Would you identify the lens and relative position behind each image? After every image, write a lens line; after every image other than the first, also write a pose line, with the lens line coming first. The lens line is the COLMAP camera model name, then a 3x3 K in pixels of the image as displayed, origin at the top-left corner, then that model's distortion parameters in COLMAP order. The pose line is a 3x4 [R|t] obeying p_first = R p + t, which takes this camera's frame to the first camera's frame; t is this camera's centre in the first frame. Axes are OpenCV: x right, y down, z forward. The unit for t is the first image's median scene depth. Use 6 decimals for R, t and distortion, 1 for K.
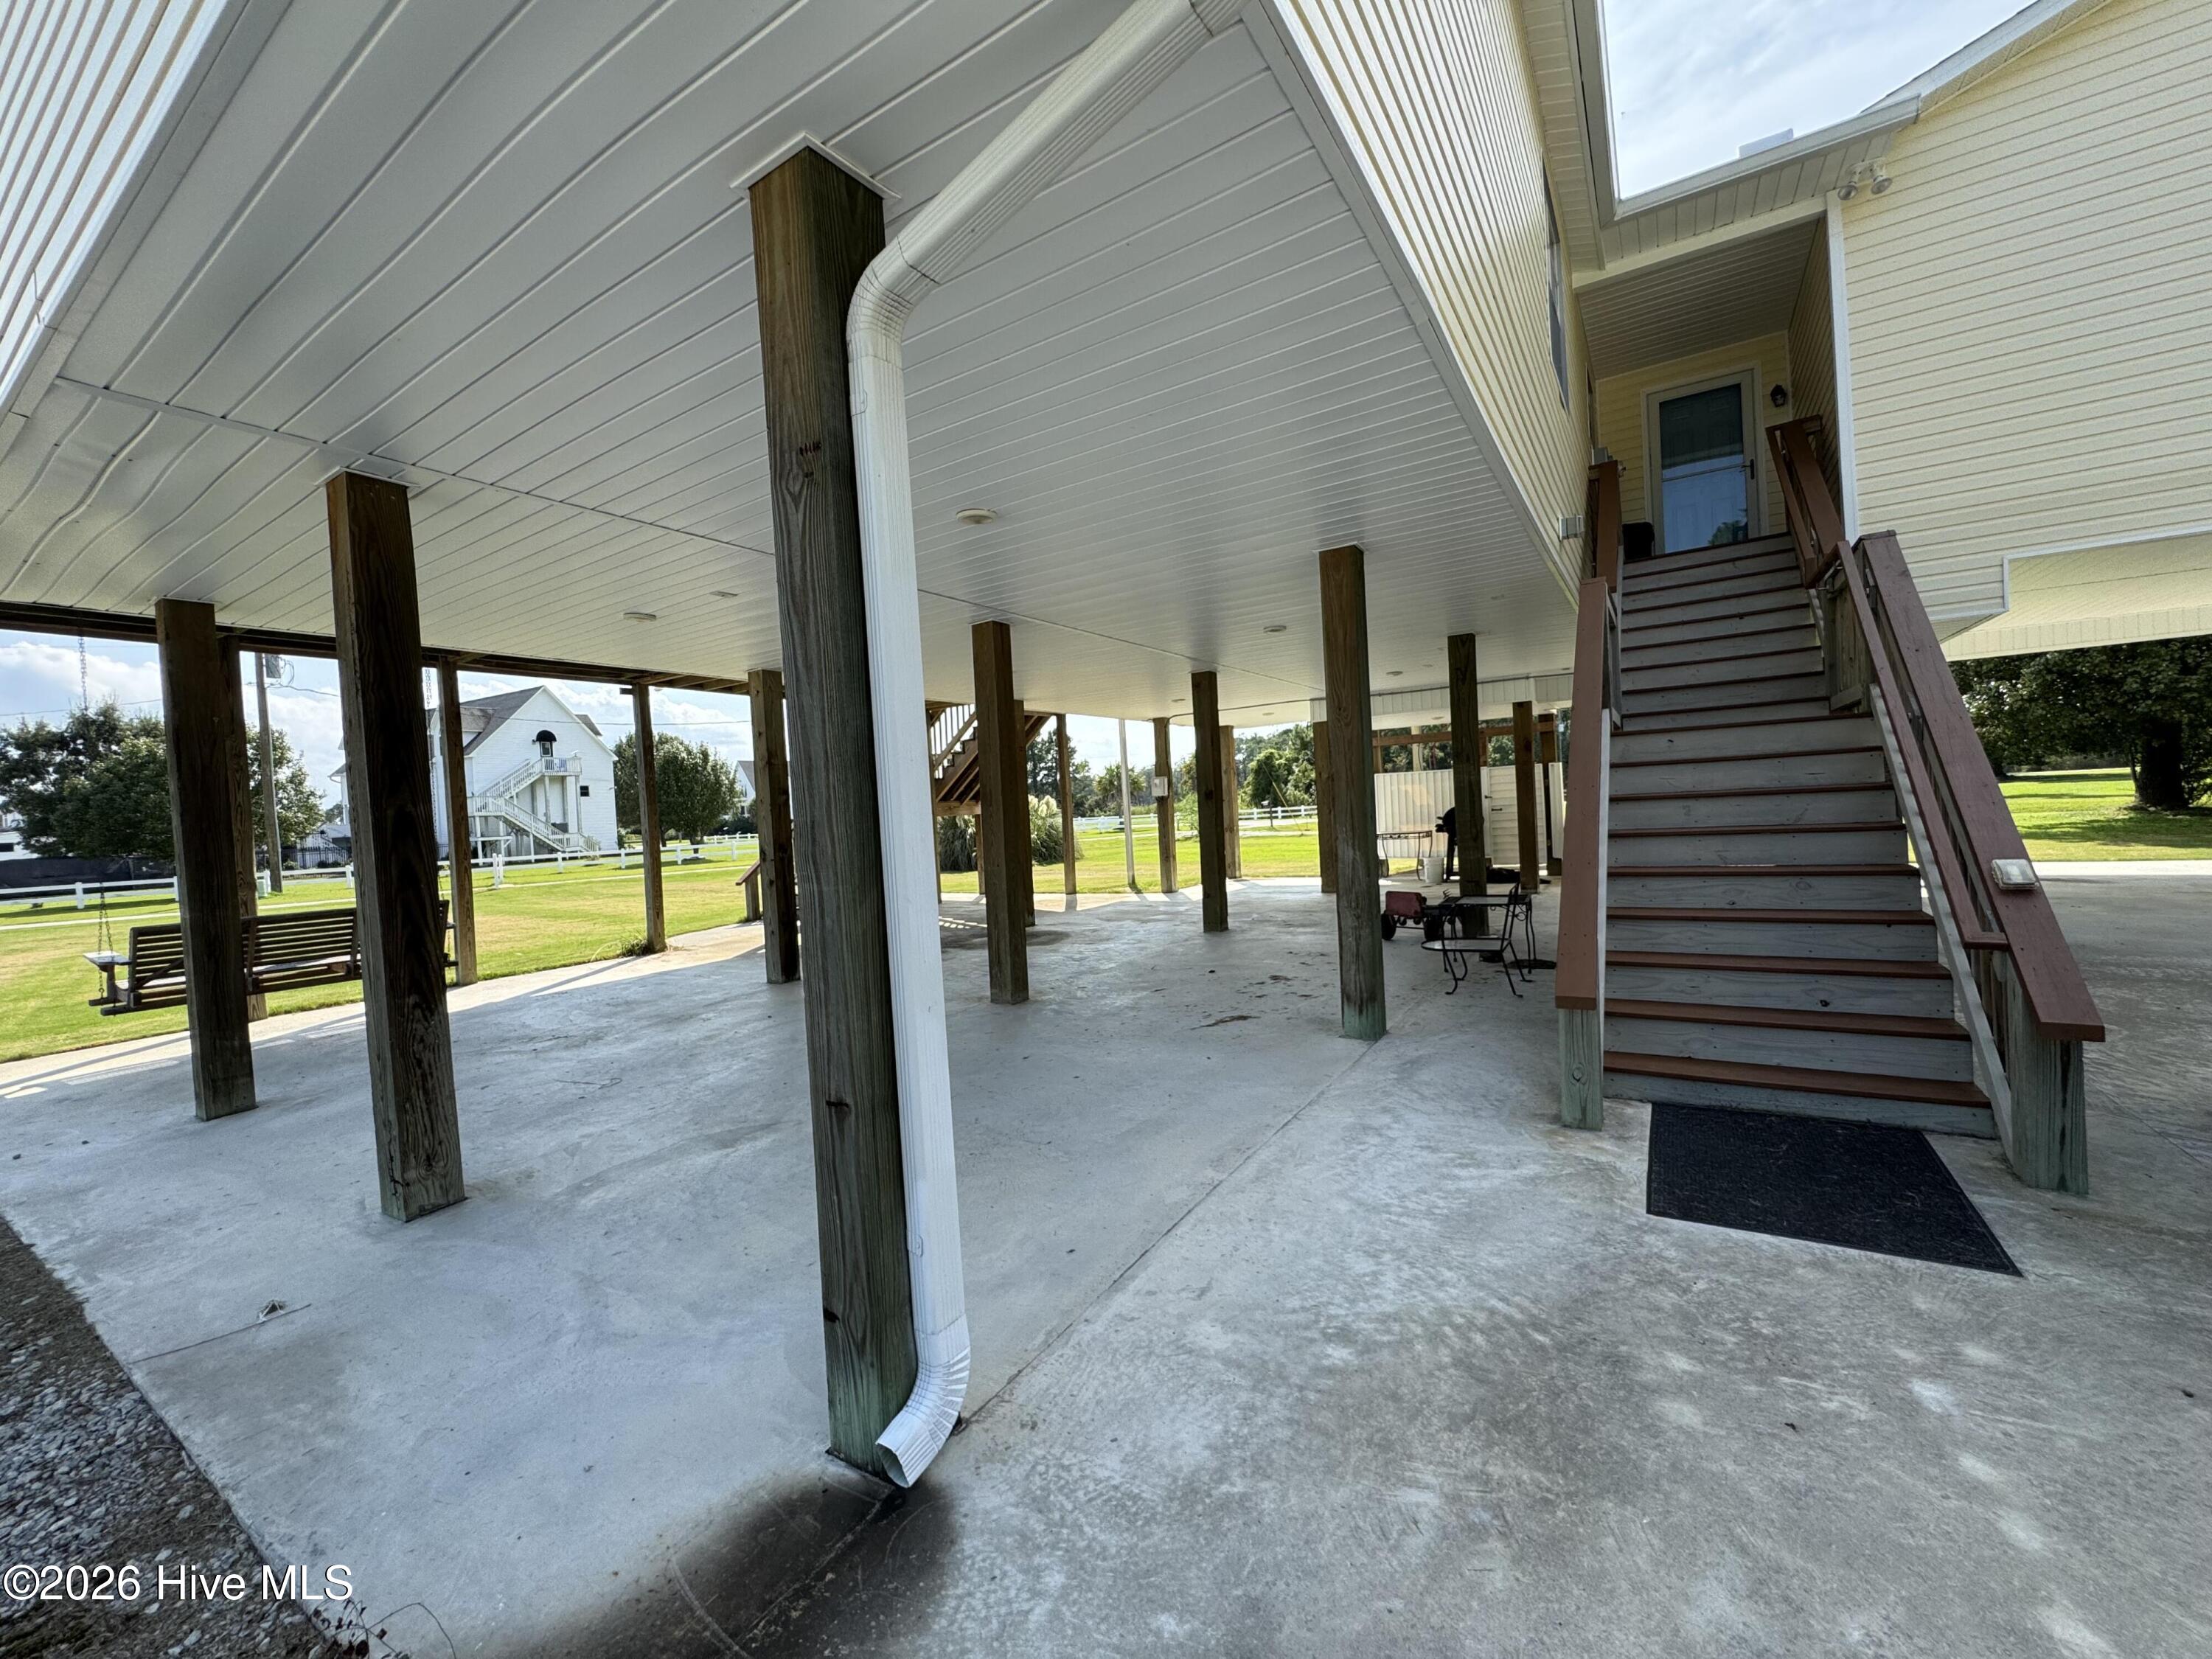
lens RADIAL K [[882.6, 0, 1105.5], [0, 882.6, 823.4], [0, 0, 1]] dist [-0.001865, -0.000236]
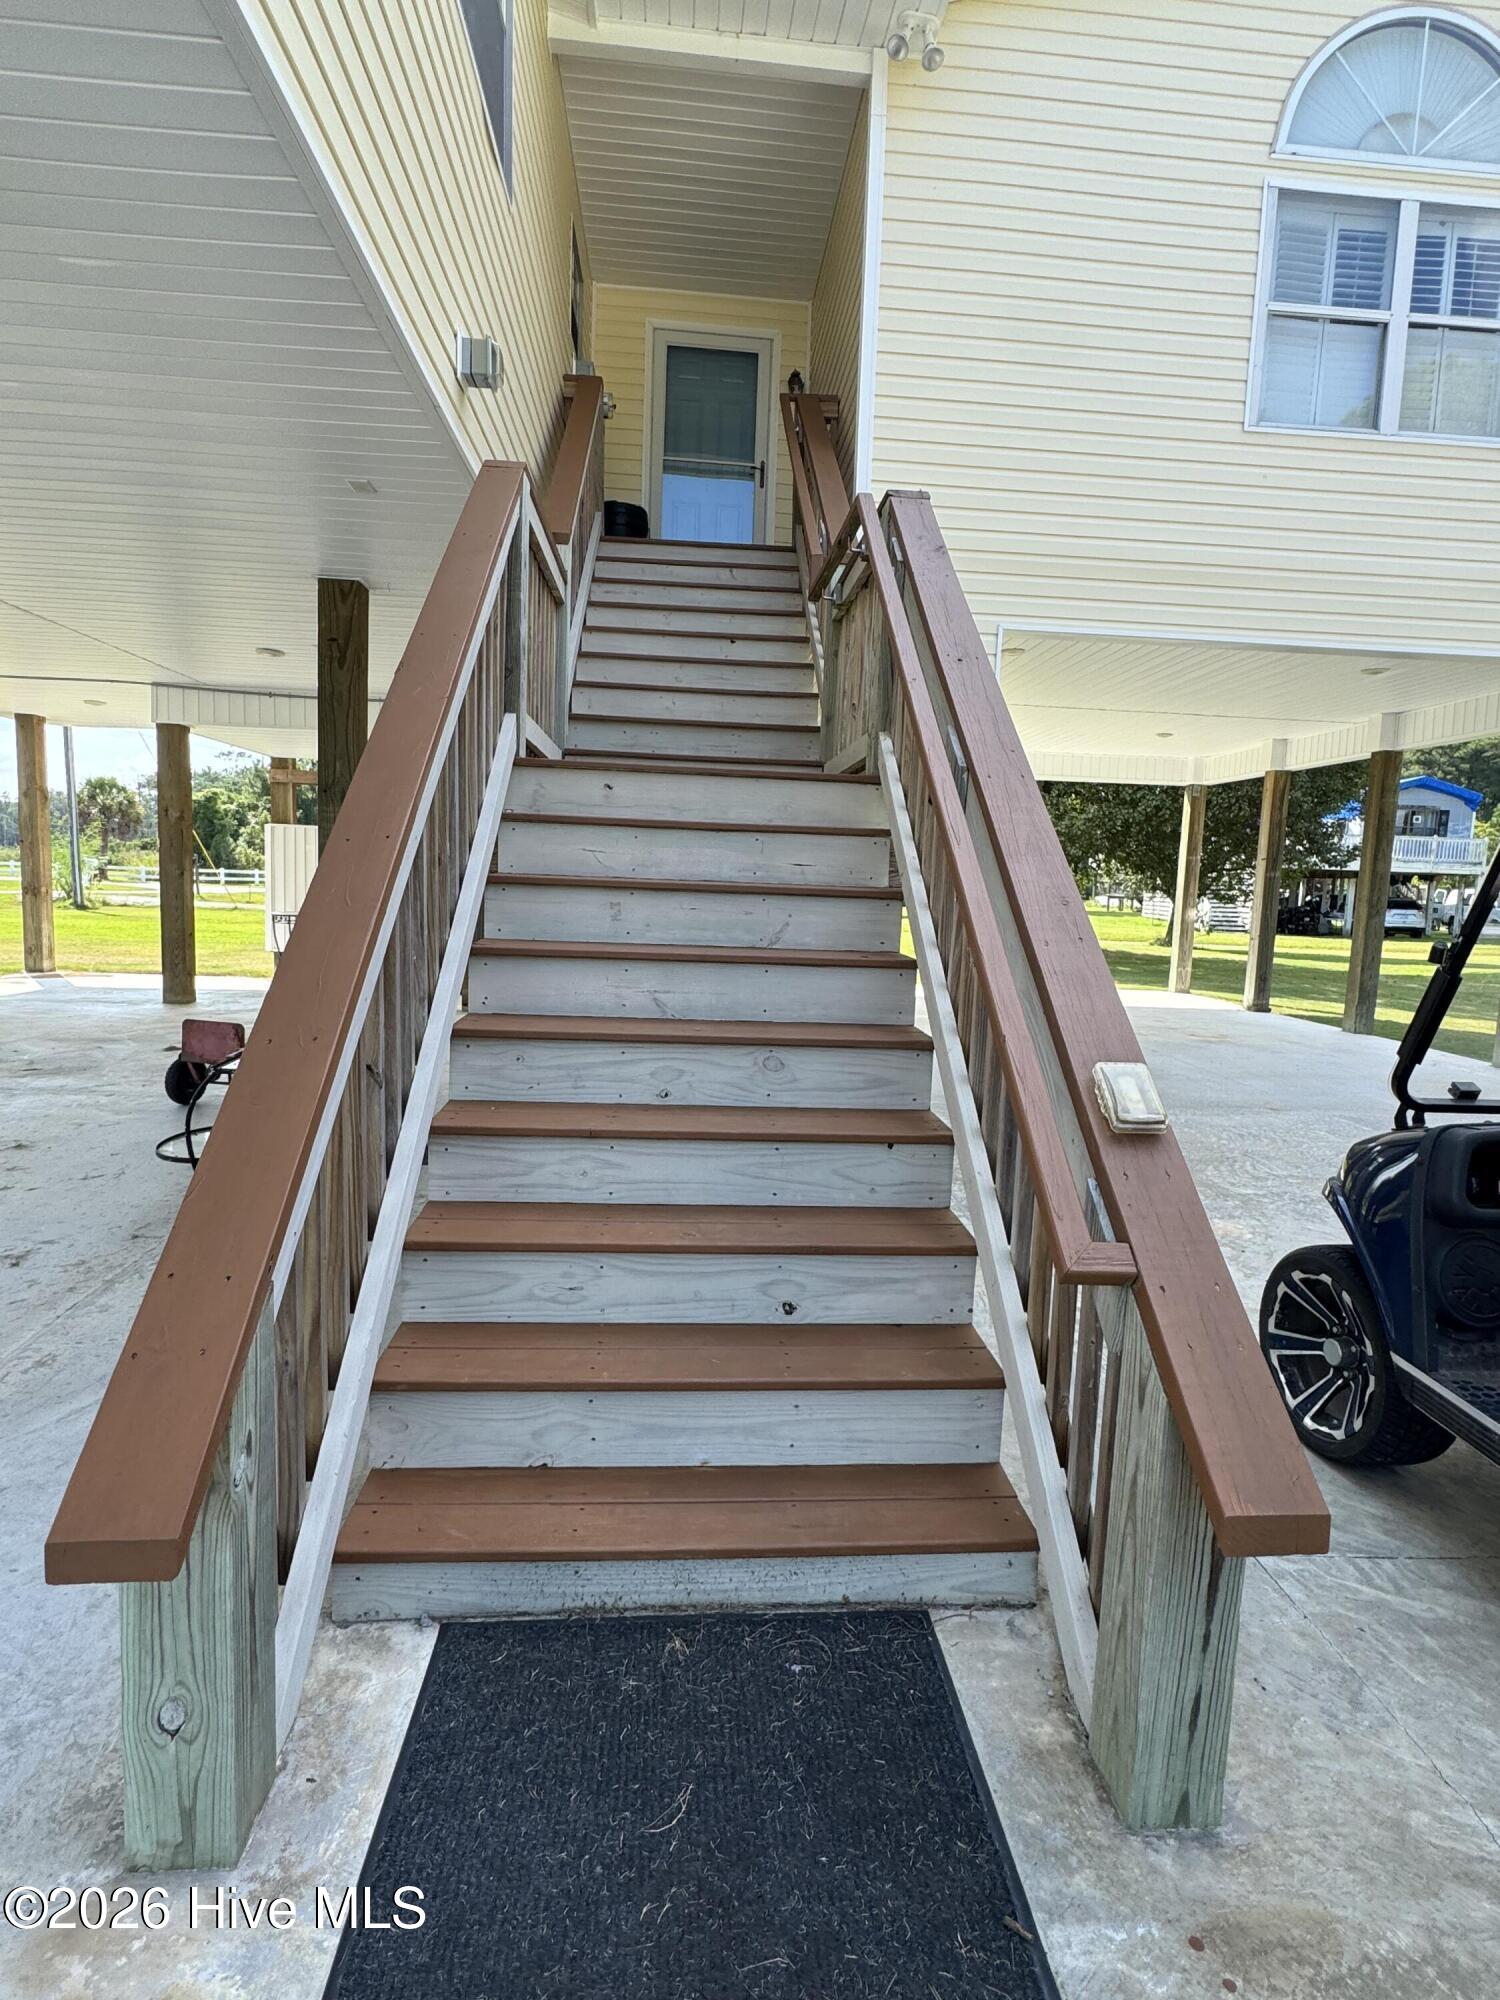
lens RADIAL K [[1036.8, 0, 750.0], [0, 1036.8, 1000.0], [0, 0, 1]] dist [0.022545, -0.000096]
pose [[0.798942, 0.016351, 0.601186, 0.358042], [-0.072070, 0.995030, 0.068714, -0.010964], [-0.597075, -0.098226, 0.796149, 0.455933]]
